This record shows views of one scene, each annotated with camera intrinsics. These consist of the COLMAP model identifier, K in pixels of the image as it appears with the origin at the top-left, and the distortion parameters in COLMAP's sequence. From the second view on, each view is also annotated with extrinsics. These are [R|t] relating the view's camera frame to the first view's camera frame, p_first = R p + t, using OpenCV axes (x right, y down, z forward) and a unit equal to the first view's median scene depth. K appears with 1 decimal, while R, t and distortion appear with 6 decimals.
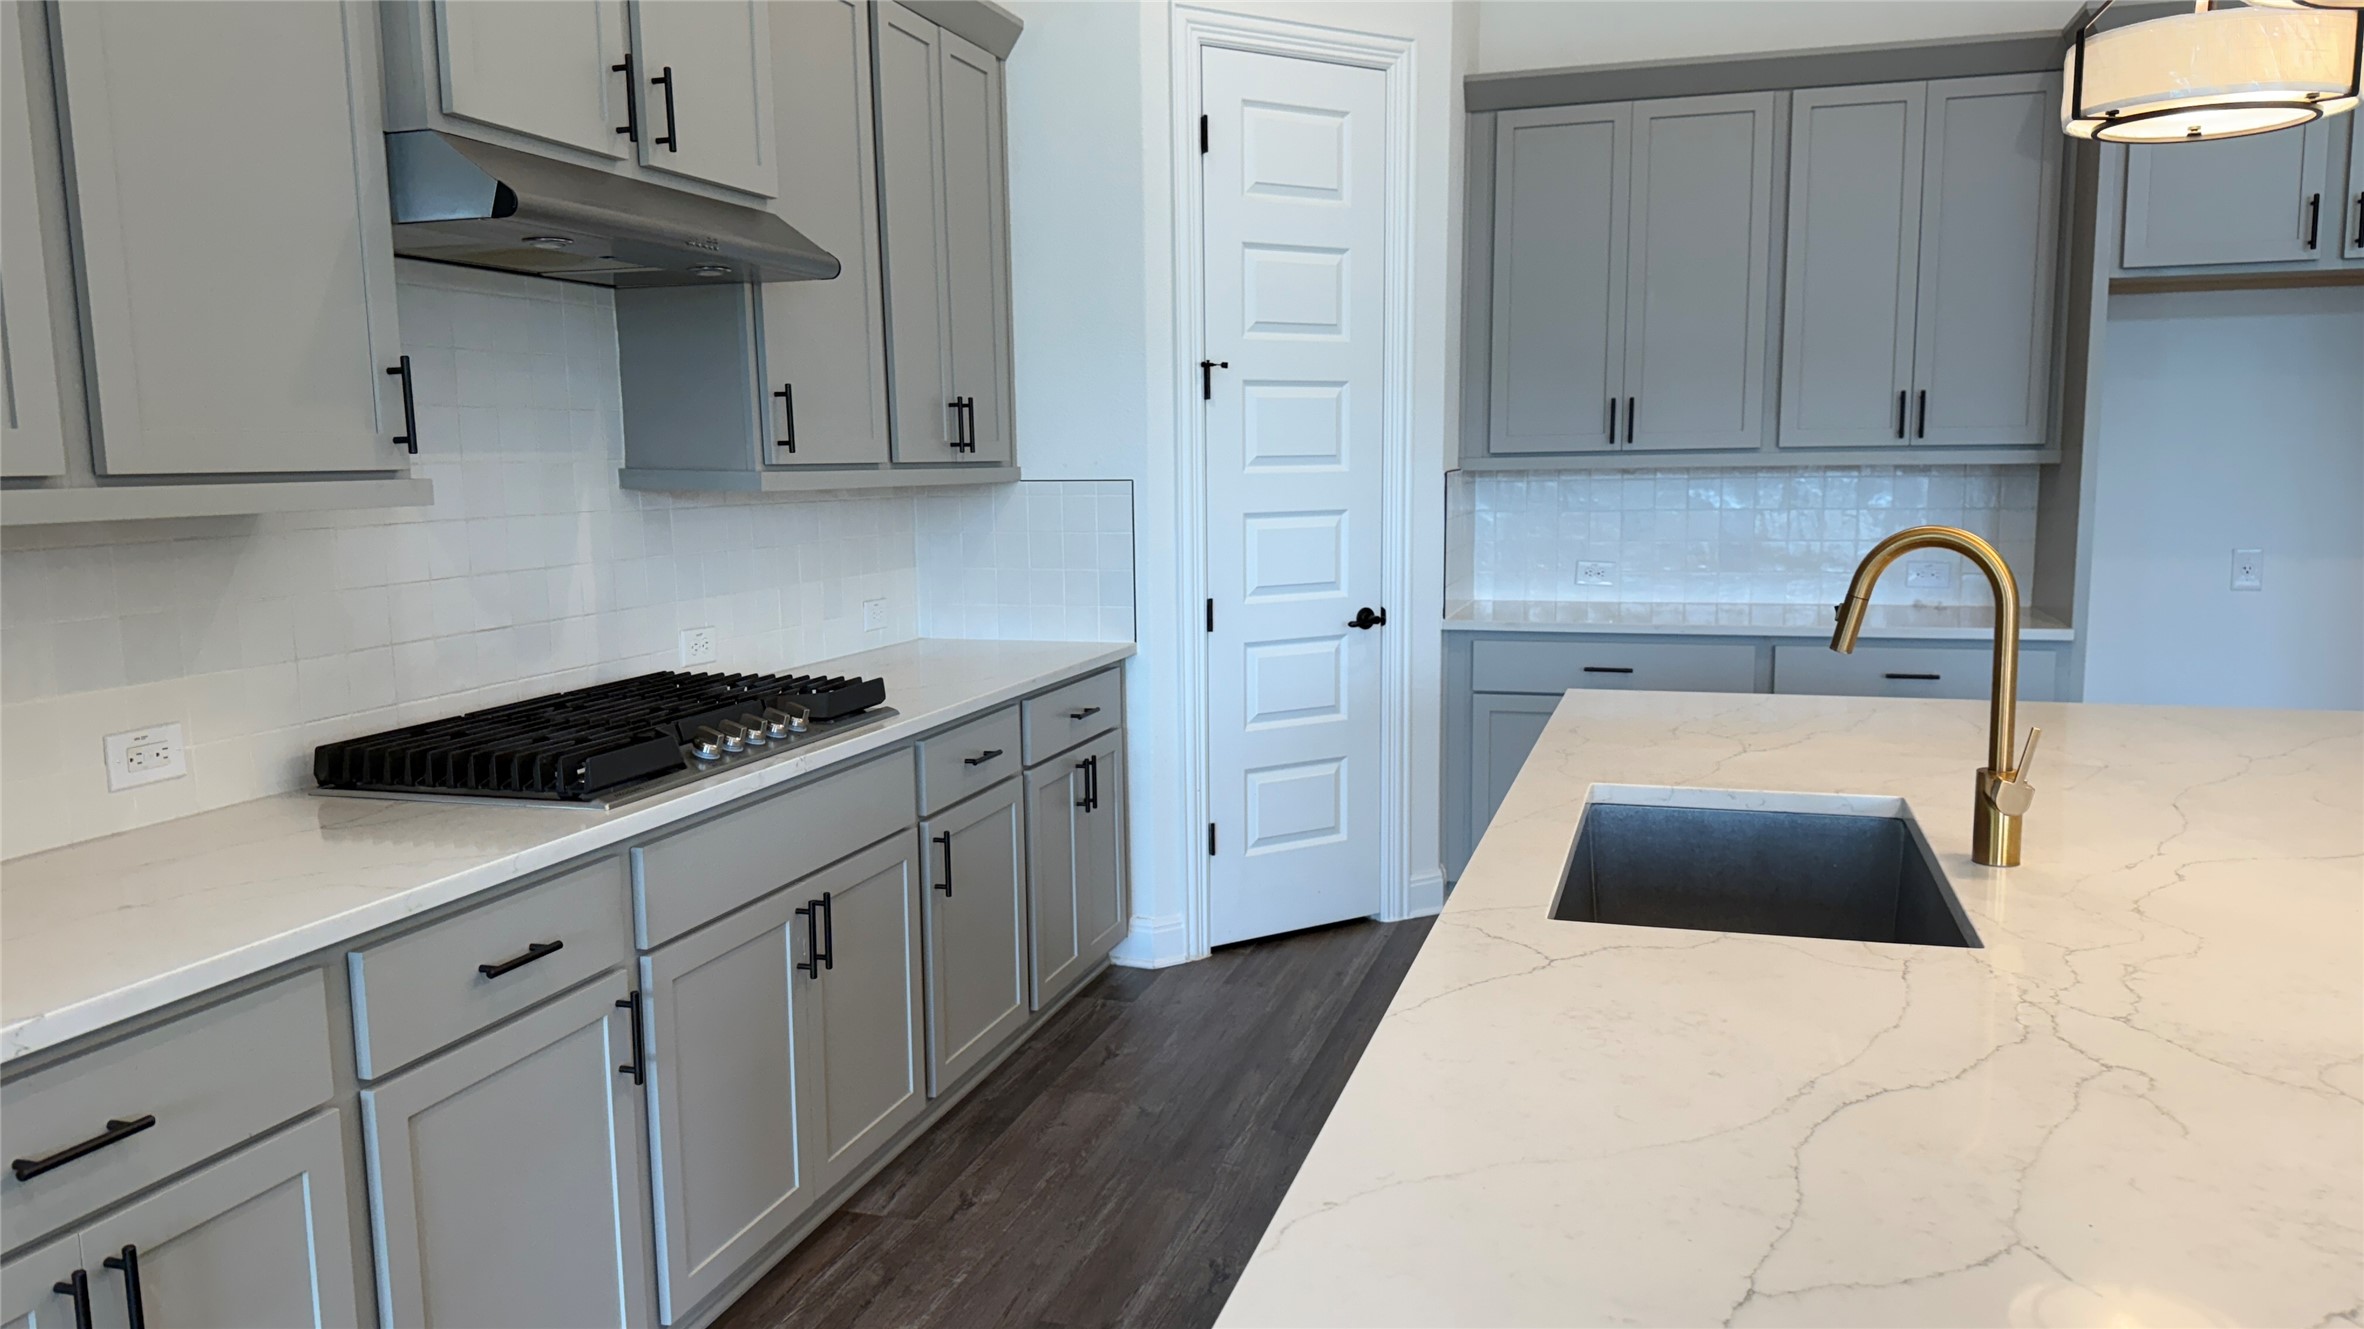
lens RADIAL K [[1663.9, 0, 1178.2], [0, 1663.9, 683.1], [0, 0, 1]] dist [0.060205, -0.092417]
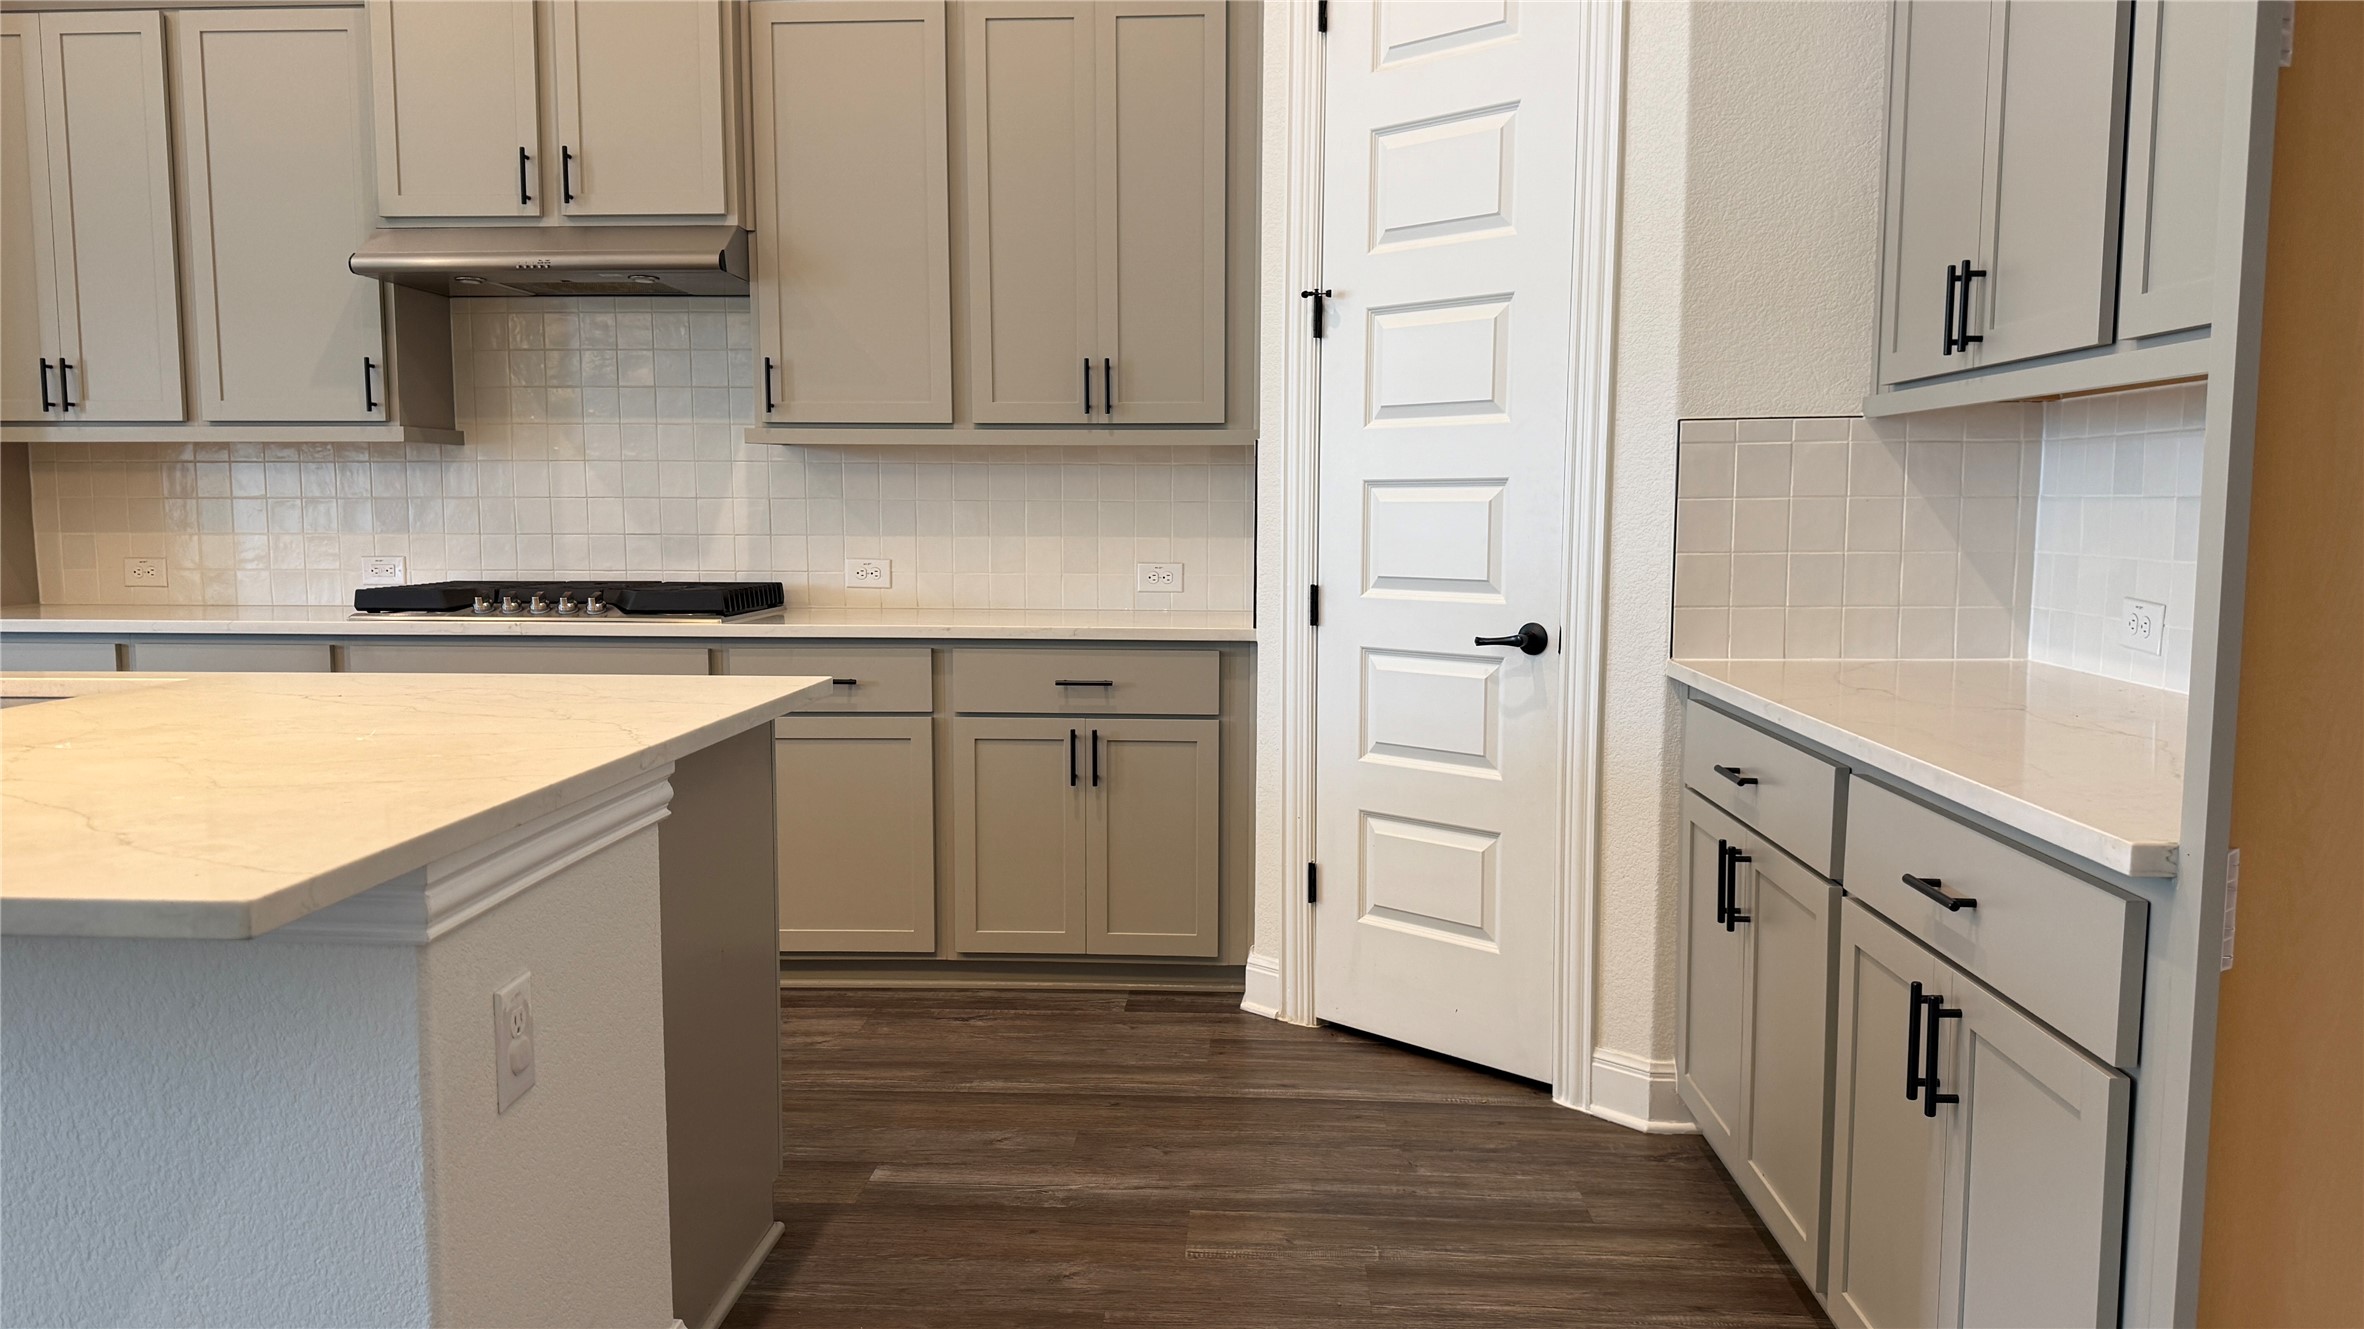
lens RADIAL K [[1663.9, 0, 1178.2], [0, 1663.9, 683.1], [0, 0, 1]] dist [0.060205, -0.092417]
pose [[0.236026, 0.117713, -0.964591, 0.783707], [-0.137980, 0.986638, 0.086642, -0.064036], [0.961901, 0.112644, 0.249115, 0.732991]]
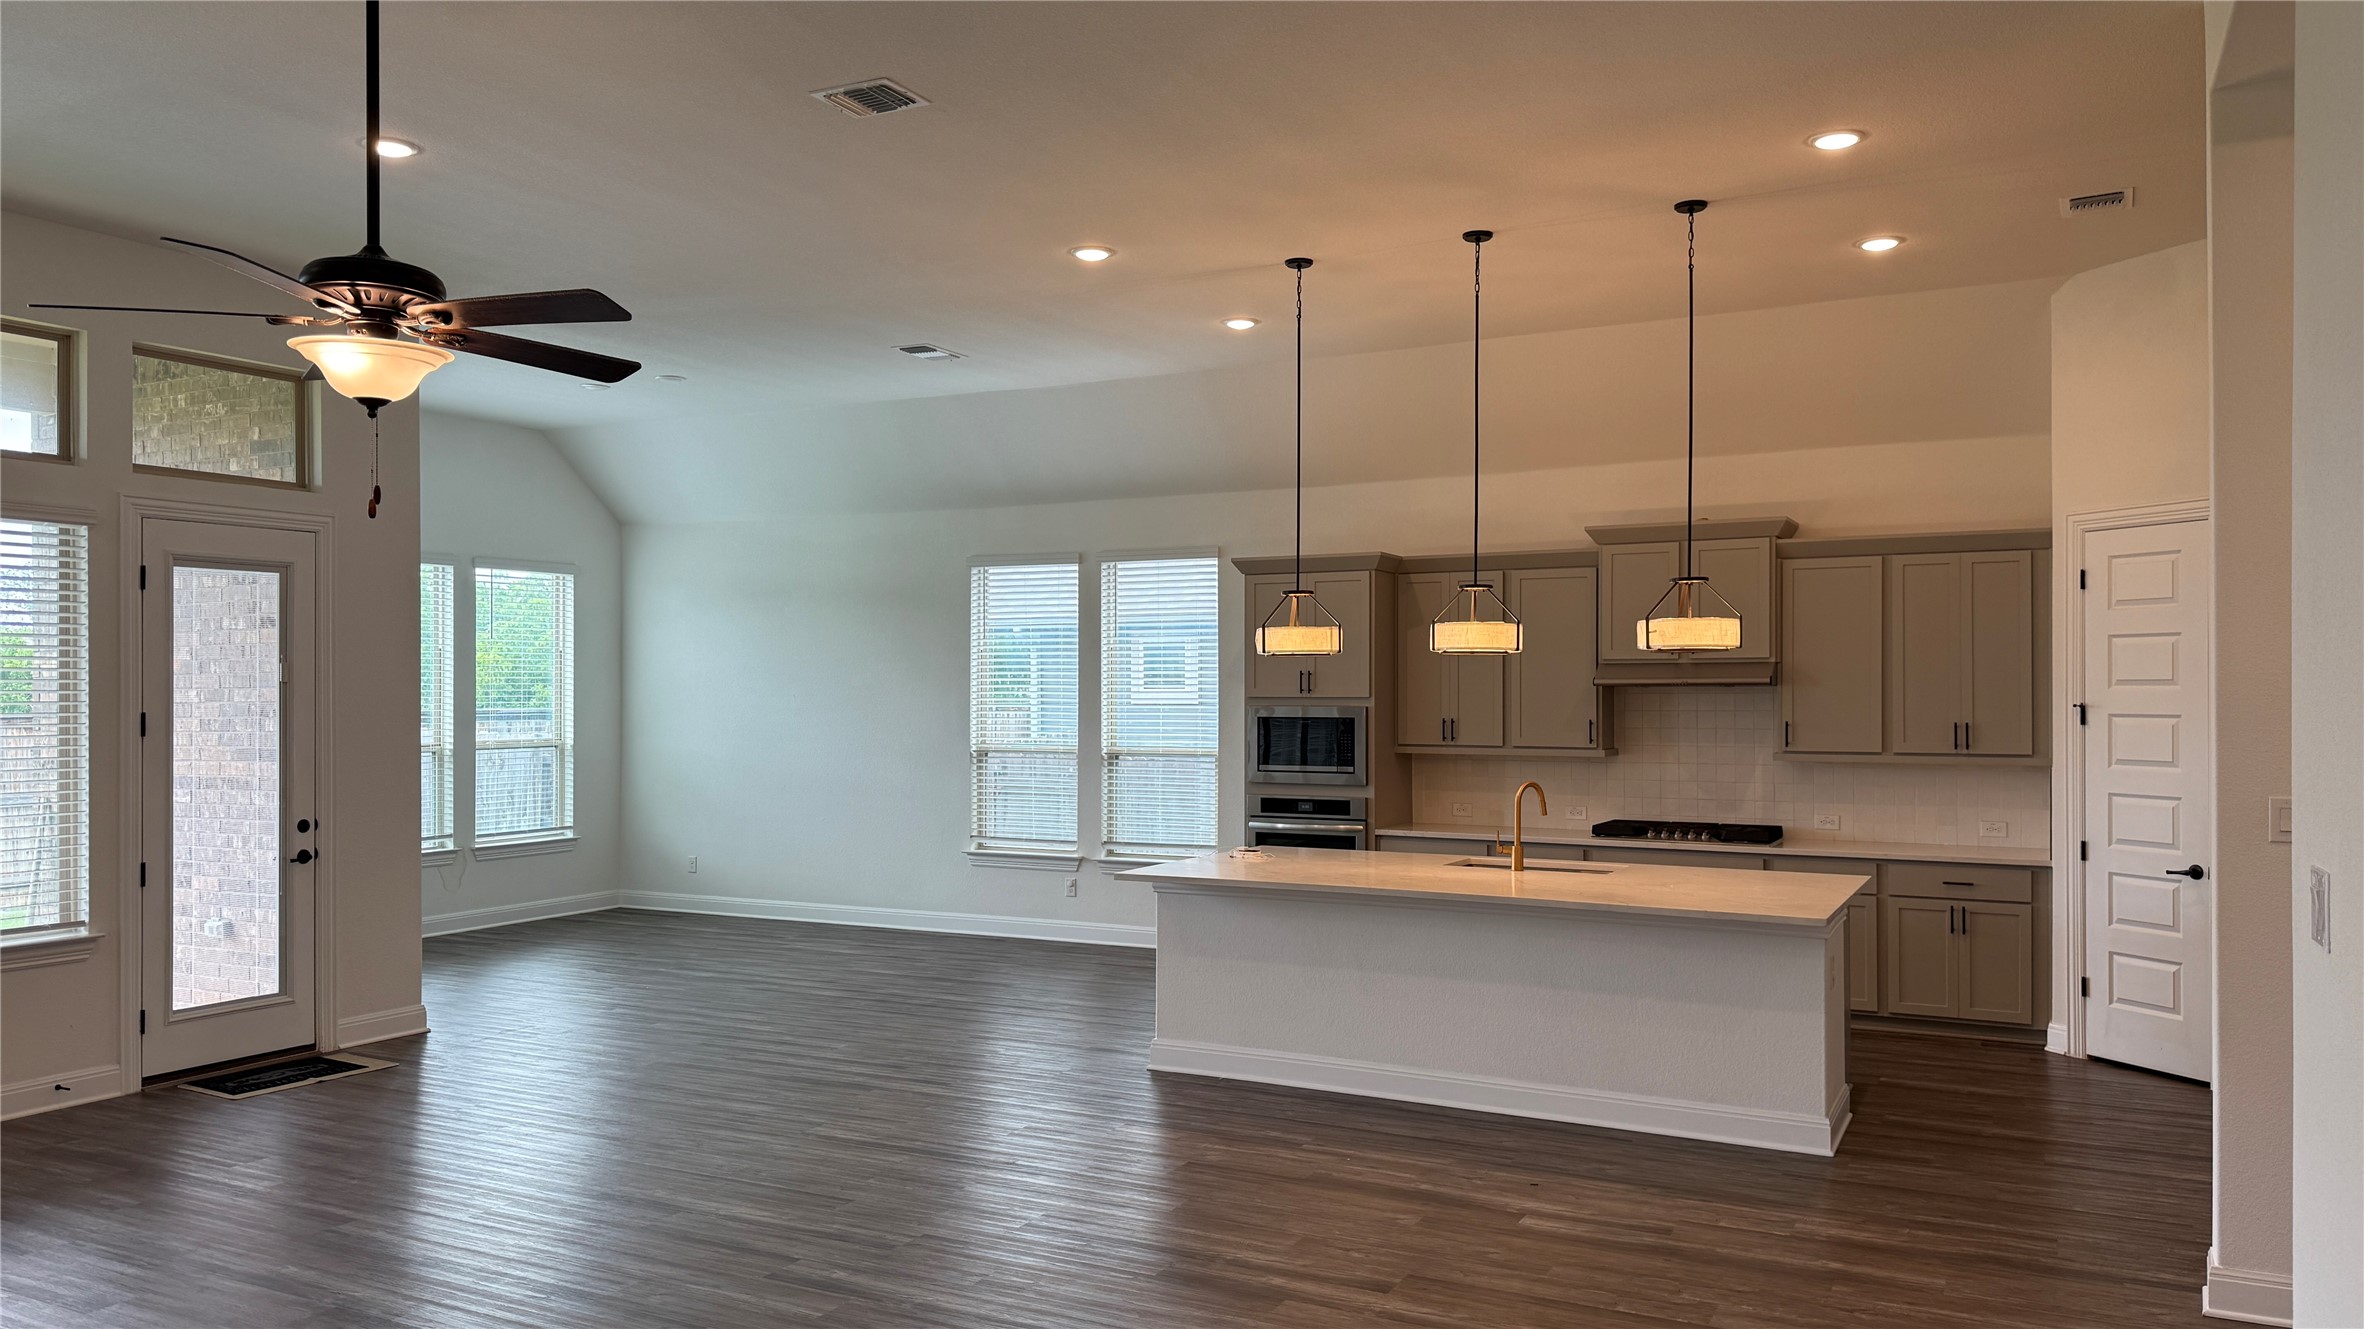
lens RADIAL K [[1663.9, 0, 1178.2], [0, 1663.9, 683.1], [0, 0, 1]] dist [0.060205, -0.092417]
pose [[-0.190812, 0.005733, -0.981610, 1.853624], [-0.133286, 0.990571, 0.031695, -0.140142], [0.972536, 0.136882, -0.188249, 0.400791]]
